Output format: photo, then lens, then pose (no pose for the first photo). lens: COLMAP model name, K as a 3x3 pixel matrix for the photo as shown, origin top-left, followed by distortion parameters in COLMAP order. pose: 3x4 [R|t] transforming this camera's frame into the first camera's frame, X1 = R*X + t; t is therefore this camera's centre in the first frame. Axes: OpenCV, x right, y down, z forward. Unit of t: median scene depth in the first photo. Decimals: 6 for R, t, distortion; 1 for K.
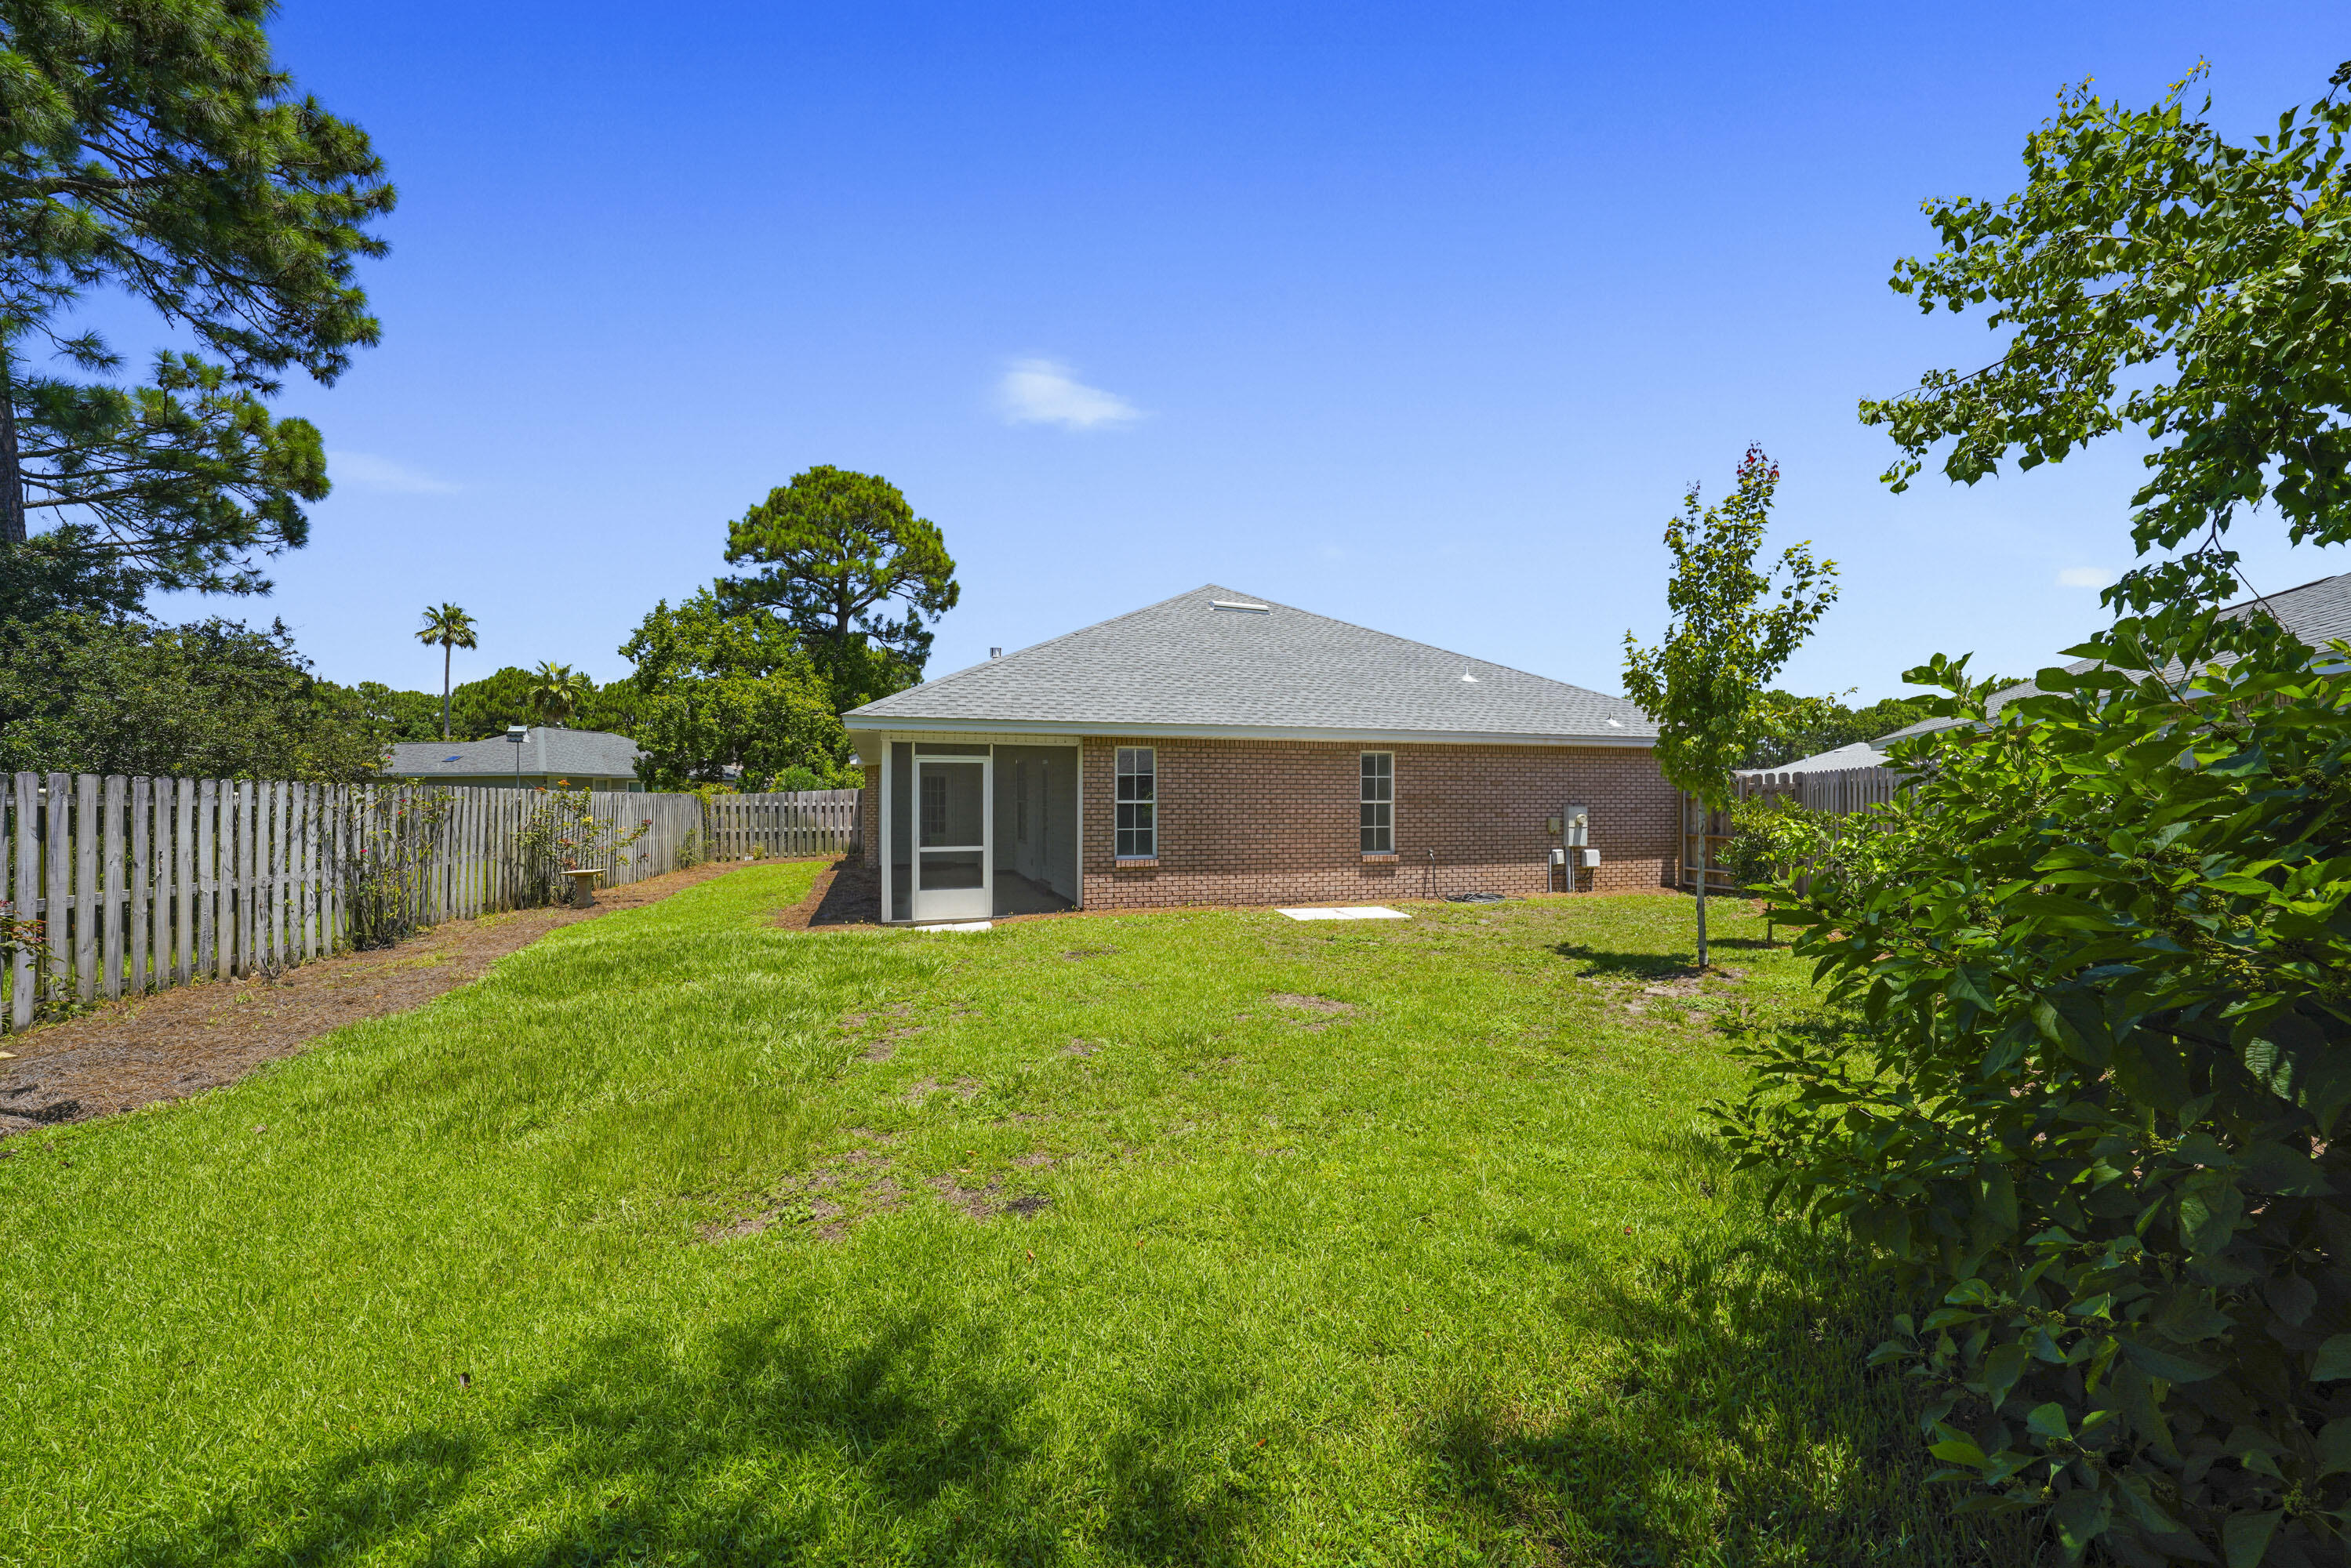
lens RADIAL K [[891.9, 0, 1188.8], [0, 891.9, 789.1], [0, 0, 1]] dist [-0.023605, 0.007484]
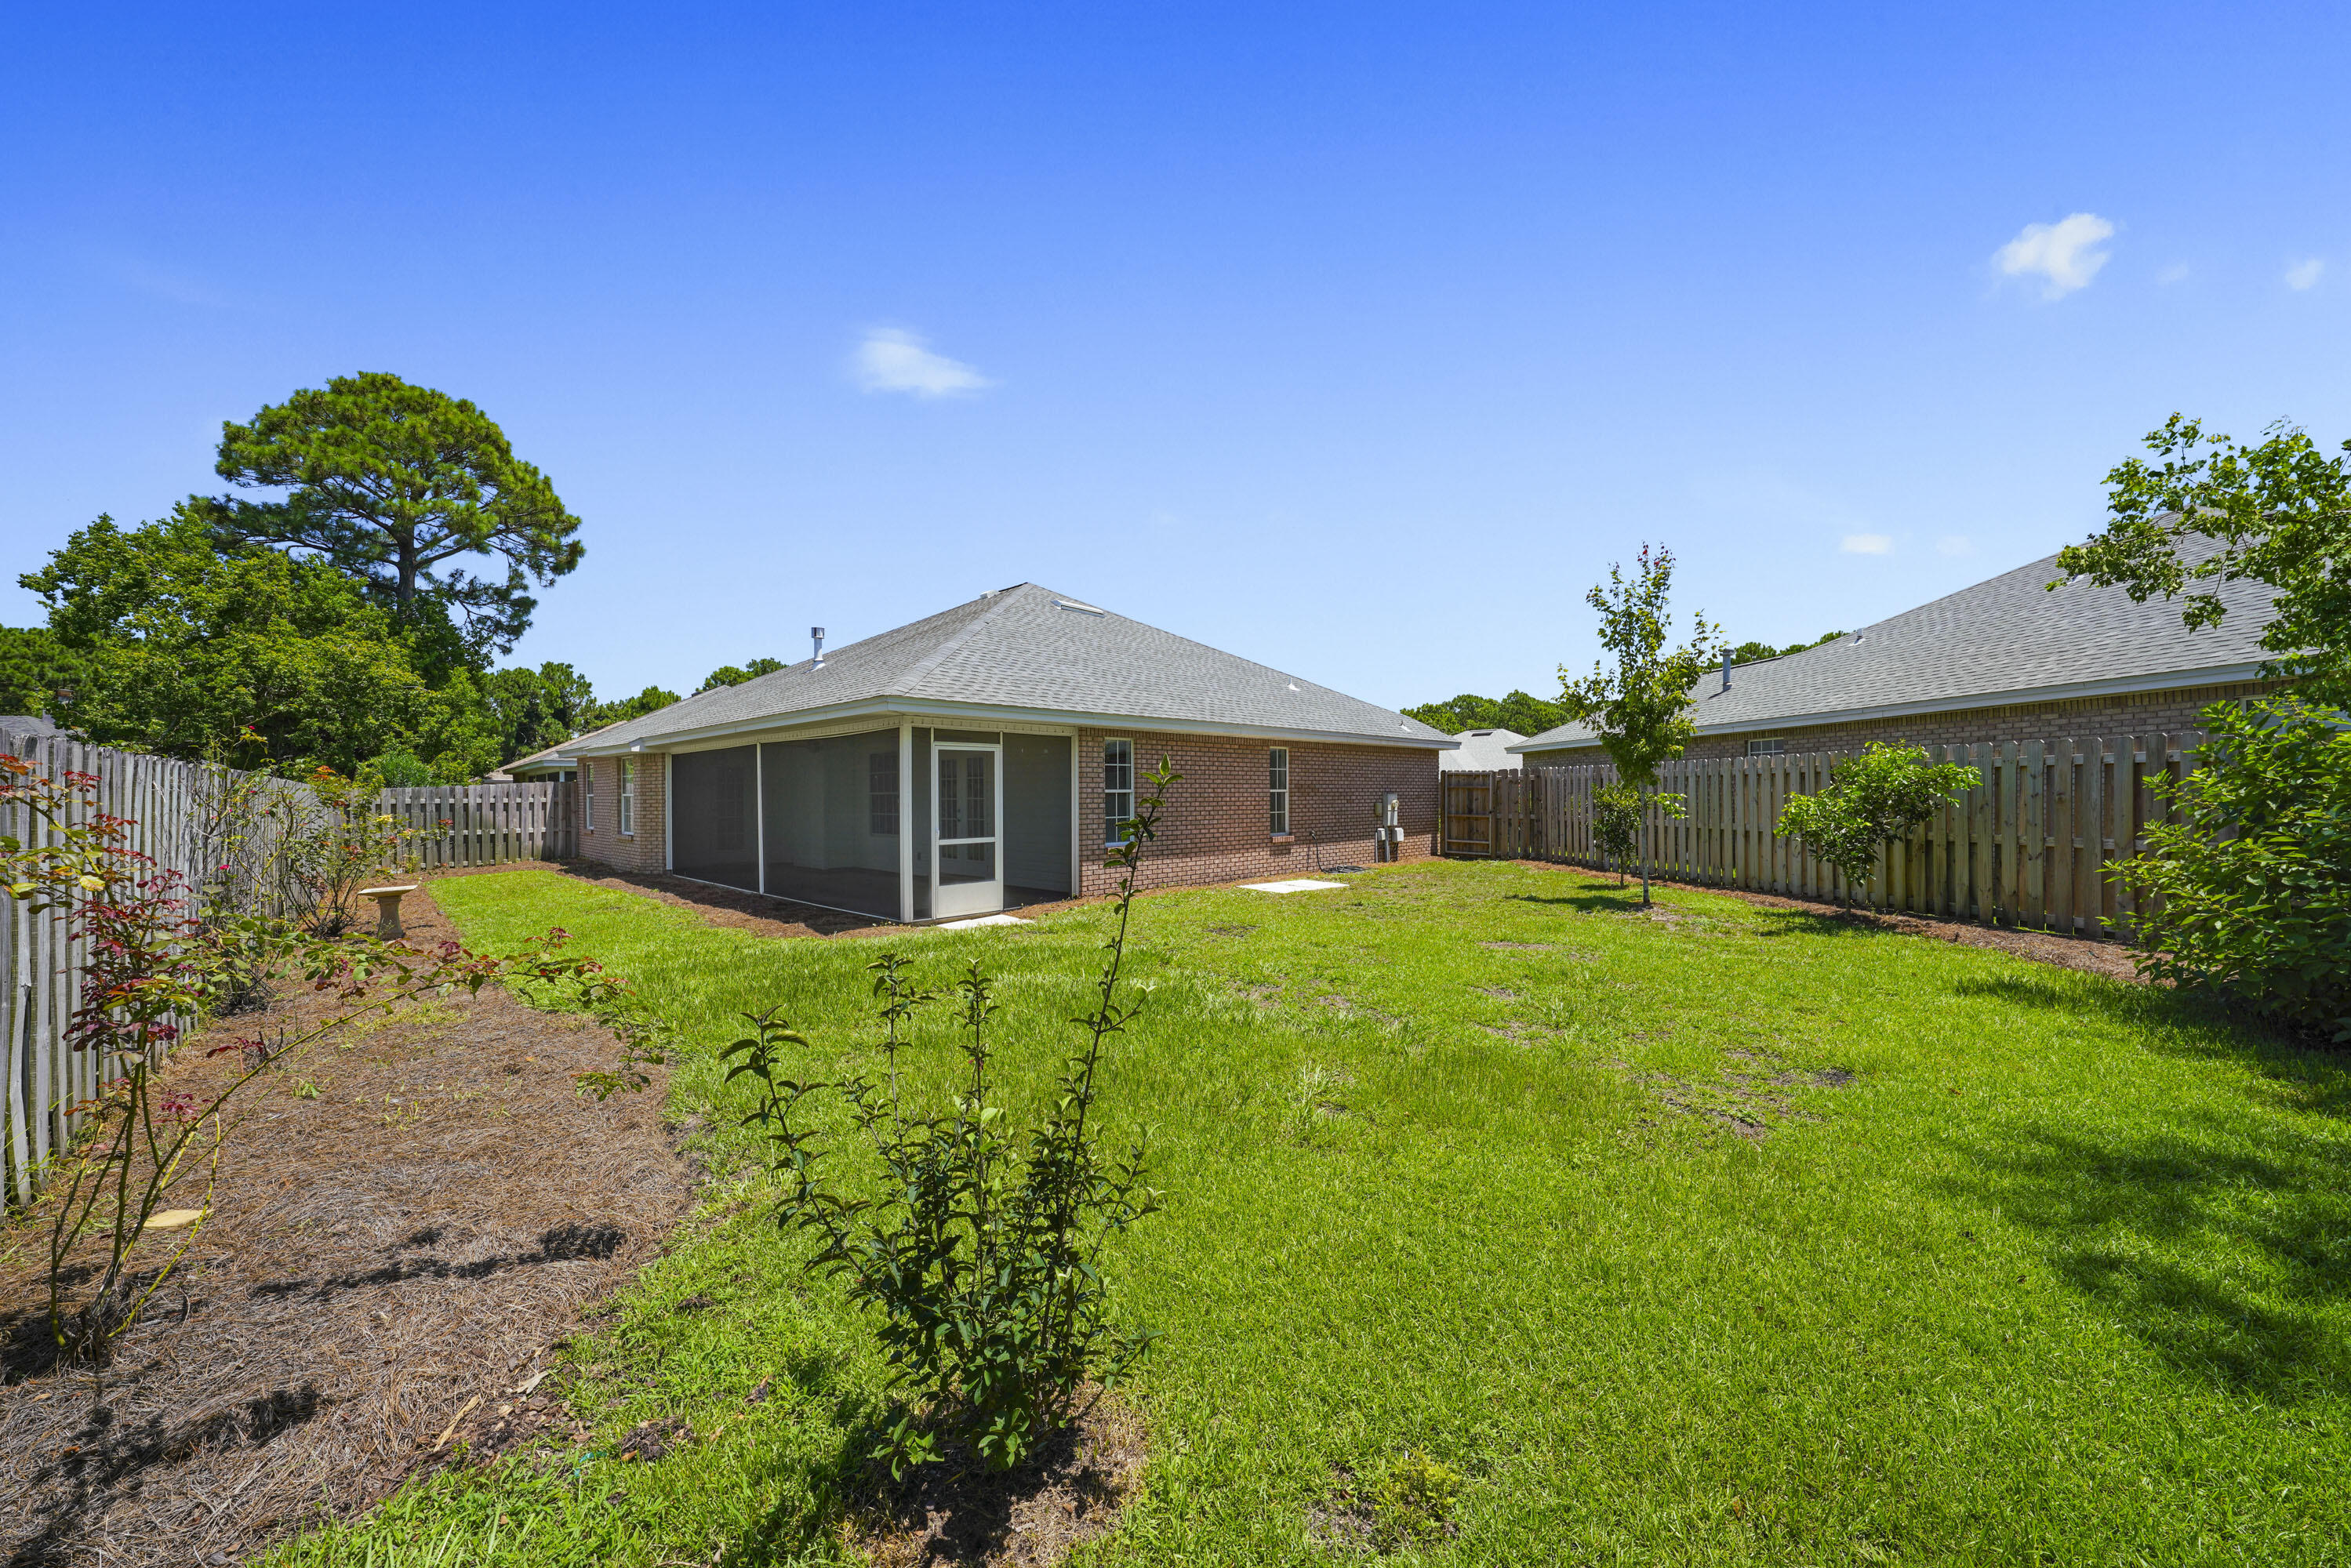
lens RADIAL K [[848.5, 0, 1165.4], [0, 848.5, 782.9], [0, 0, 1]] dist [-0.026976, 0.008413]
pose [[0.890717, -0.000433, 0.454558, -0.386391], [0.001593, 0.999996, -0.002168, 0.005837], [-0.454556, 0.002655, 0.890714, 0.077064]]
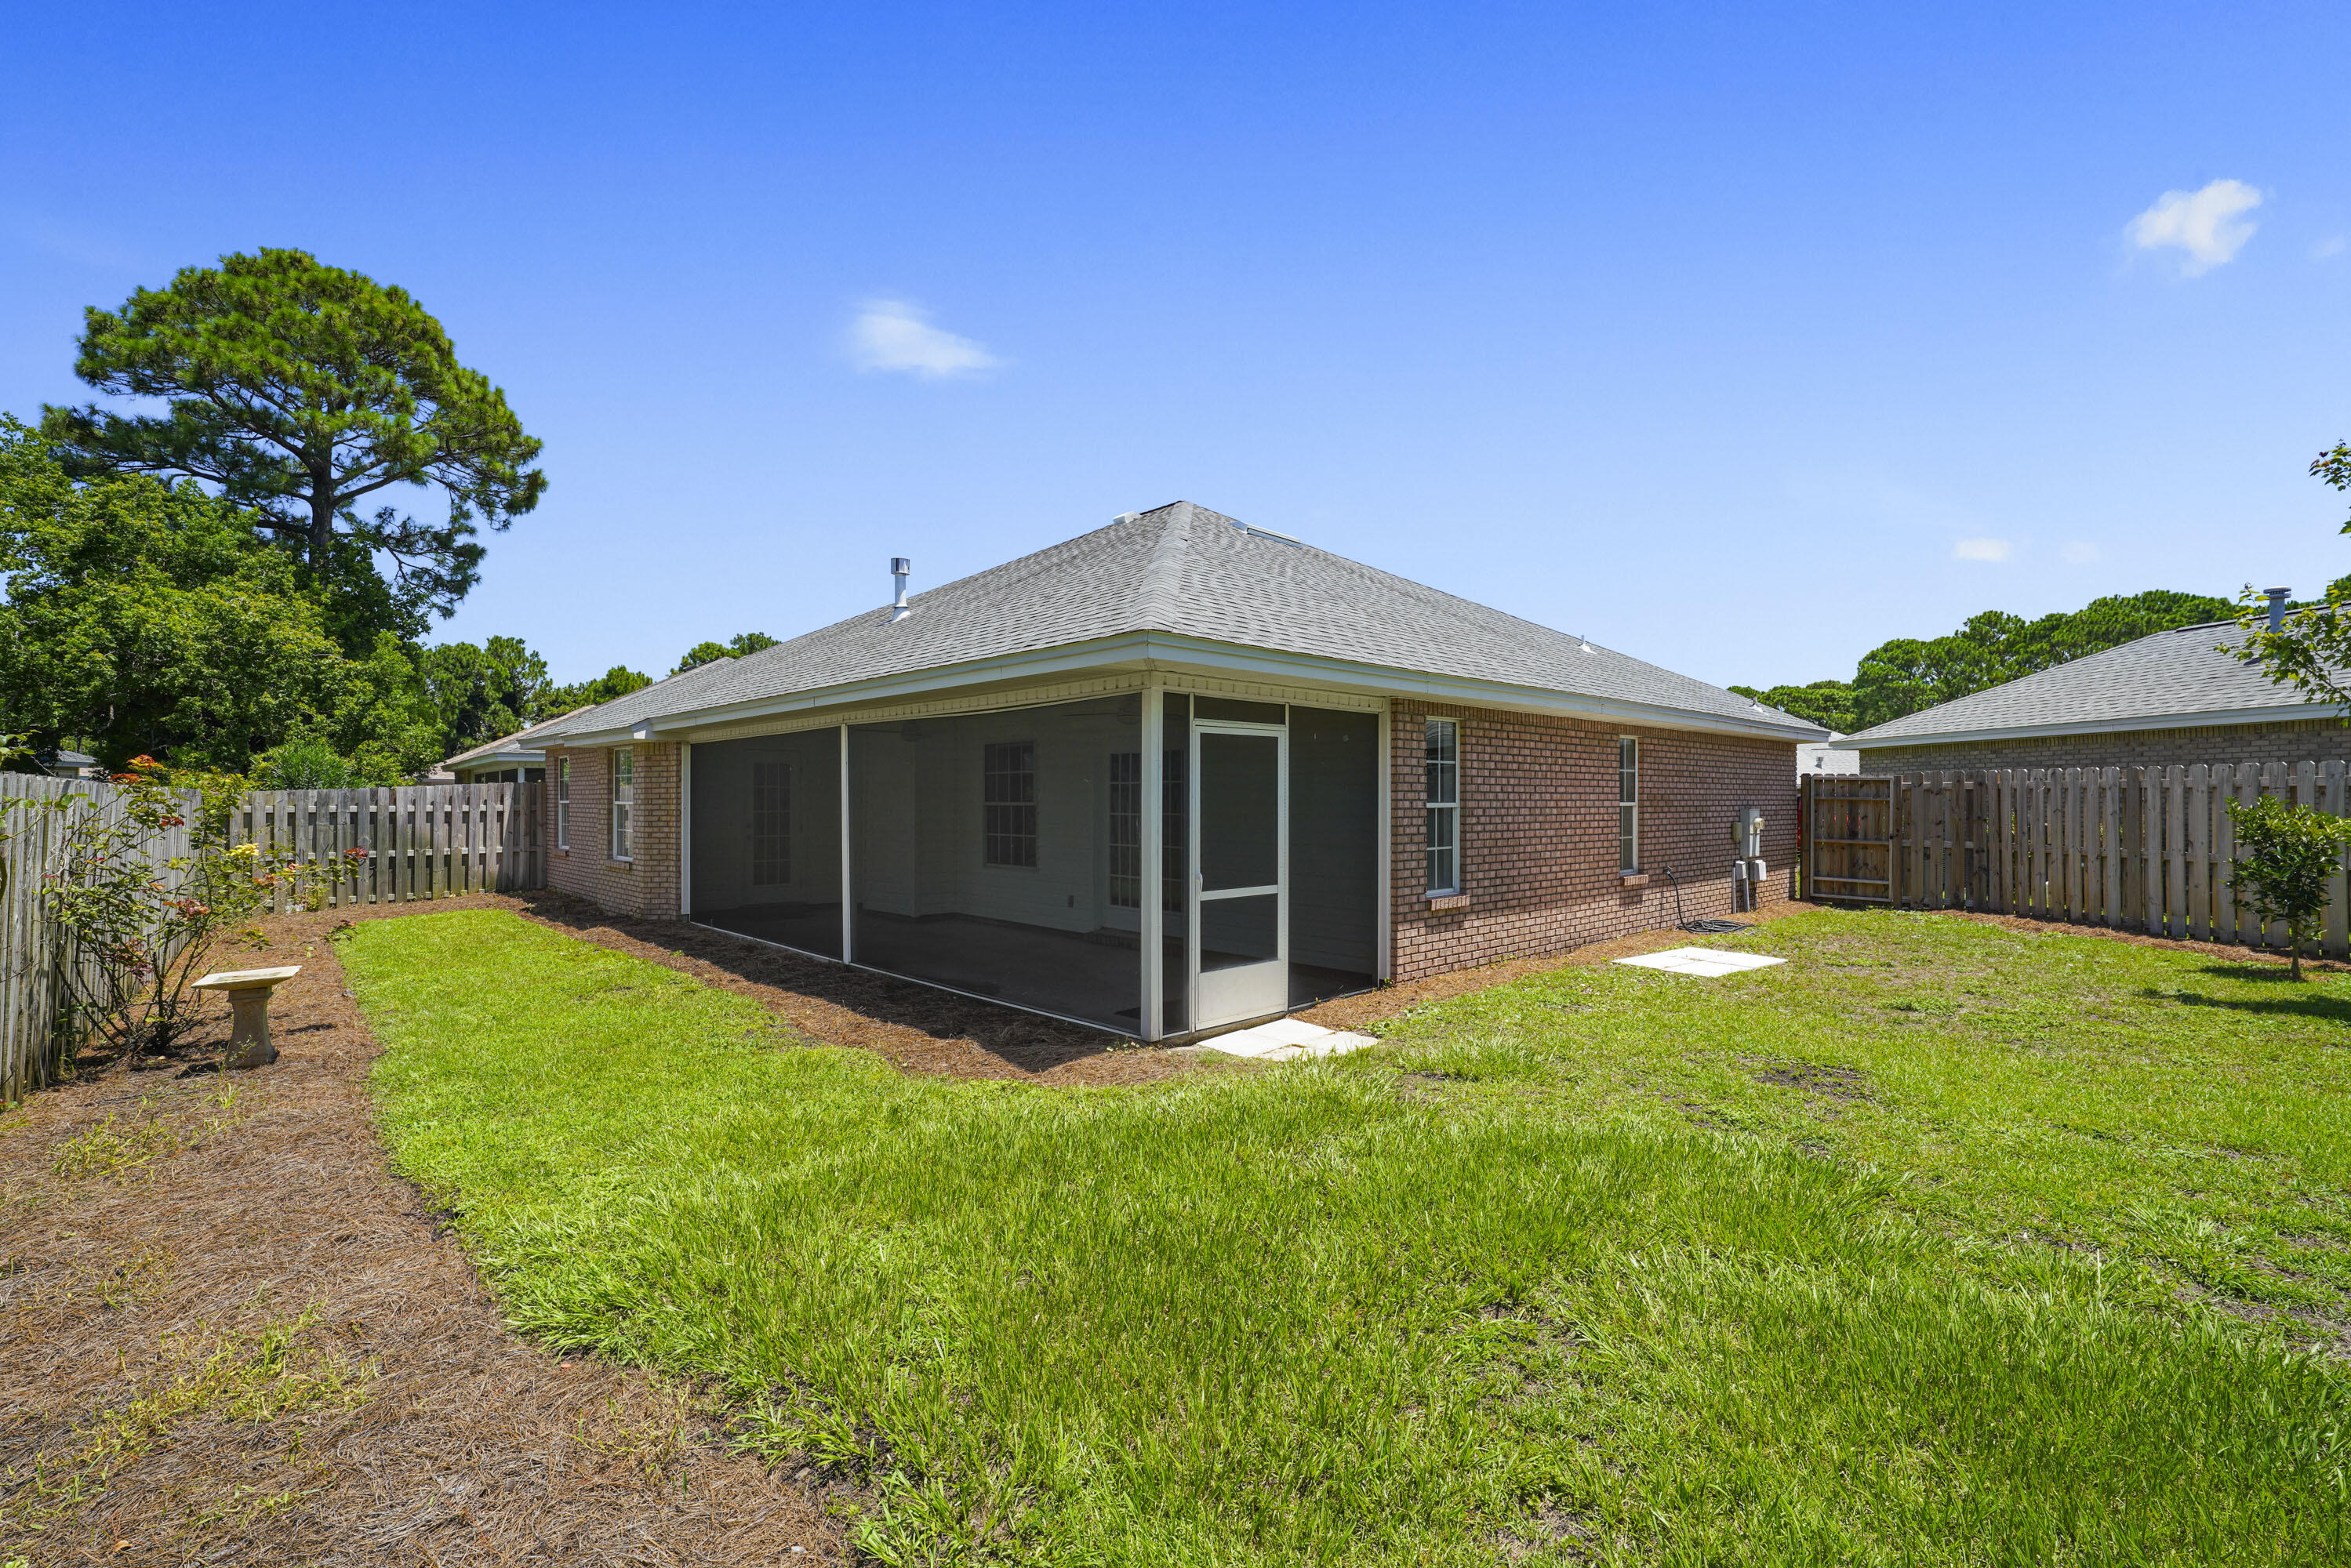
lens RADIAL K [[1021.2, 0, 1175.5], [0, 1021.2, 784.0], [0, 0, 1]] dist [-0.010688, 0.005371]
pose [[0.909606, 0.006006, 0.415429, -0.445129], [-0.004529, 0.999979, -0.004539, 0.002803], [-0.415448, 0.002248, 0.909614, 0.351182]]
